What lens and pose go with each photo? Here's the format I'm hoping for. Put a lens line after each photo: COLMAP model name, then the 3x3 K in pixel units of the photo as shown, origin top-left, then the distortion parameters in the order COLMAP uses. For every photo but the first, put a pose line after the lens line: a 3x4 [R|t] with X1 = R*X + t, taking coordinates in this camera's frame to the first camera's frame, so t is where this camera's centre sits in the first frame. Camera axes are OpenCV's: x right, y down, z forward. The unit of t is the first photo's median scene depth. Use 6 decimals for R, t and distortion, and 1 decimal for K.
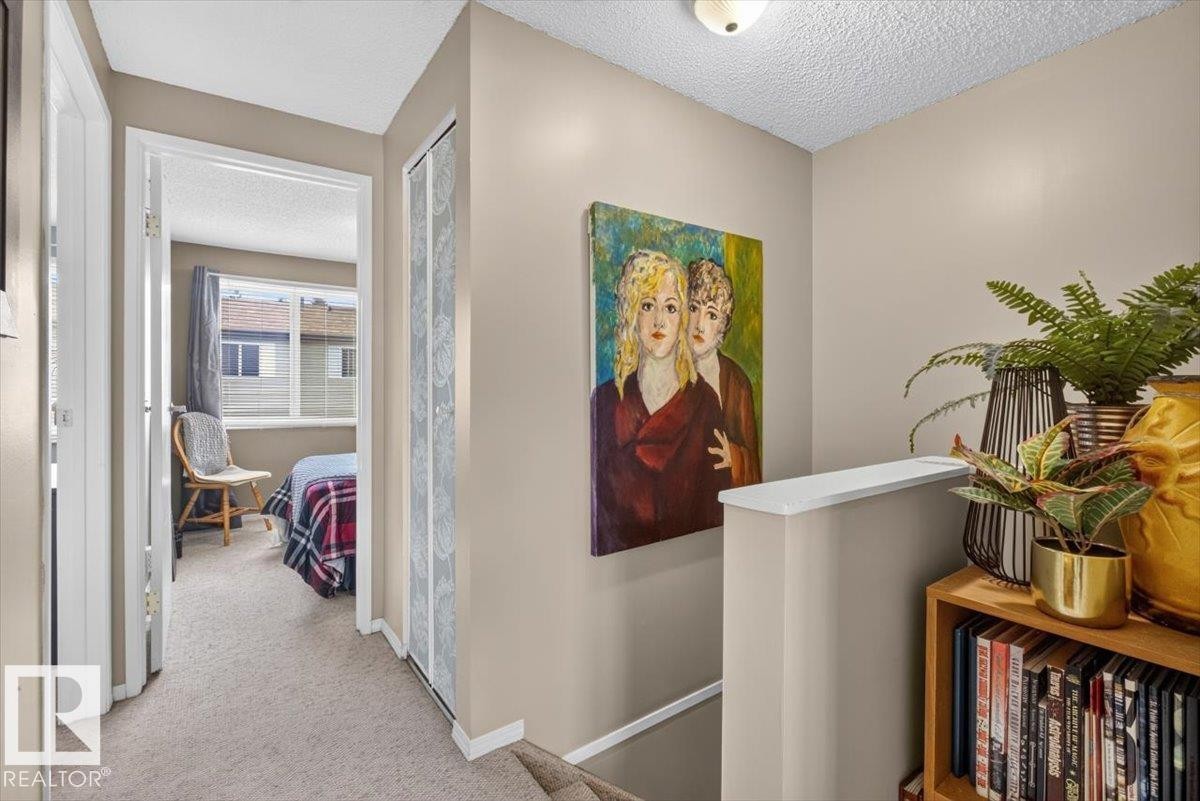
lens RADIAL K [[526.1, 0, 597.7], [0, 526.1, 396.9], [0, 0, 1]] dist [-0.009607, -0.000570]
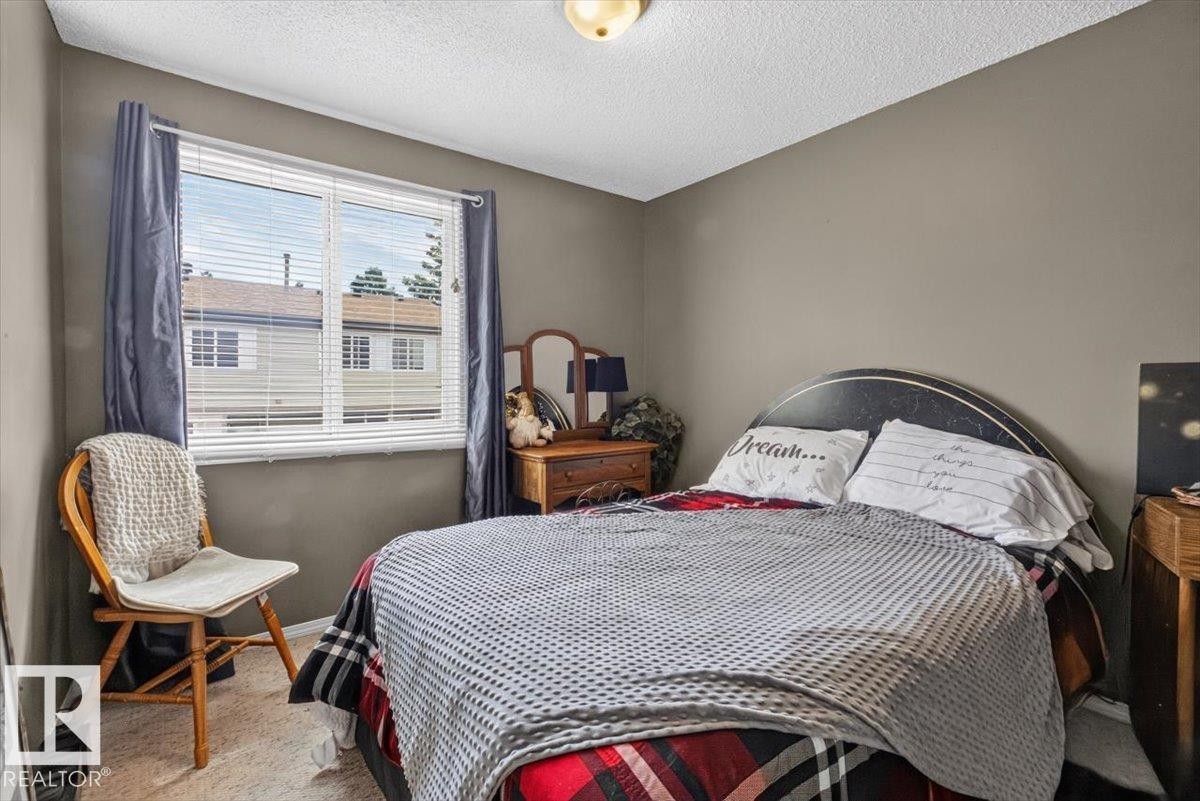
lens RADIAL K [[526.1, 0, 602.0], [0, 526.1, 387.8], [0, 0, 1]] dist [-0.009607, -0.000570]
pose [[0.999288, -0.007672, 0.036936, -0.378165], [0.007538, 0.999964, 0.003766, -0.006960], [-0.036964, -0.003485, 0.999311, 0.539555]]
